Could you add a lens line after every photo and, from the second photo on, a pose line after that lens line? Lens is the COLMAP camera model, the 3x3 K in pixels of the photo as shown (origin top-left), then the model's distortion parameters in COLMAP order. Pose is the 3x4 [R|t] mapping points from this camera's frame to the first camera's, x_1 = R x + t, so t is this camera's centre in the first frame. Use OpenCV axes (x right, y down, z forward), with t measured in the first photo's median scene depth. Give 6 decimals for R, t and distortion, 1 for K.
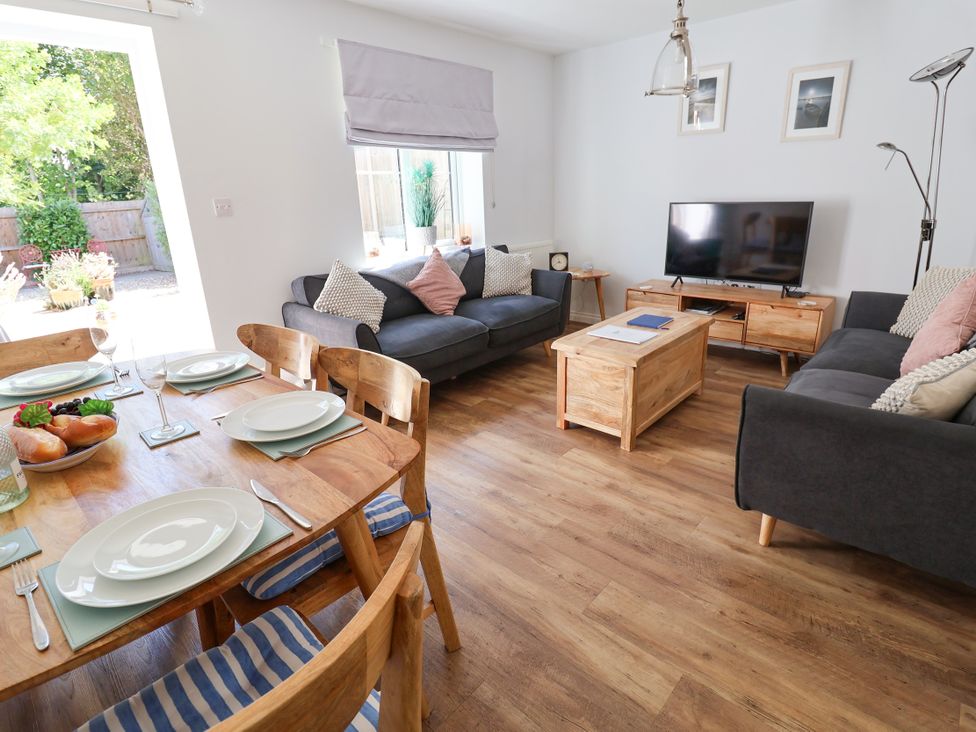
lens RADIAL K [[503.3, 0, 490.9], [0, 503.3, 347.8], [0, 0, 1]] dist [0.000486, -0.014473]
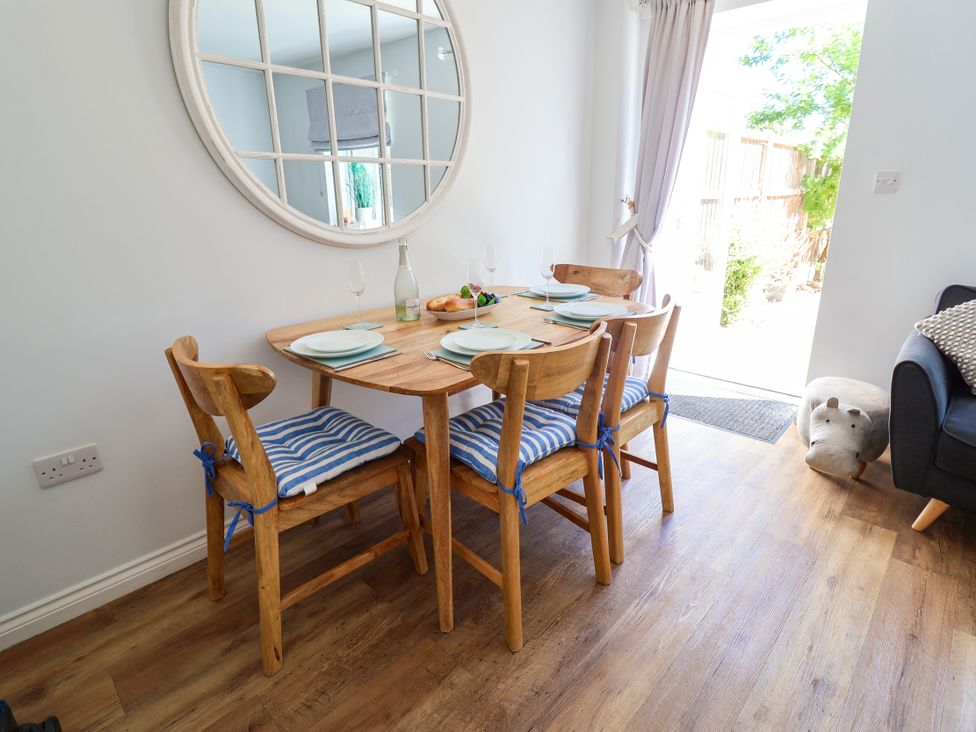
lens RADIAL K [[517.4, 0, 489.0], [0, 517.4, 353.5], [0, 0, 1]] dist [0.007157, -0.015884]
pose [[-0.009650, 0.332449, -0.943072, 0.308059], [-0.280769, 0.904275, 0.321646, -0.096427], [0.959727, 0.267889, 0.084615, 0.333641]]
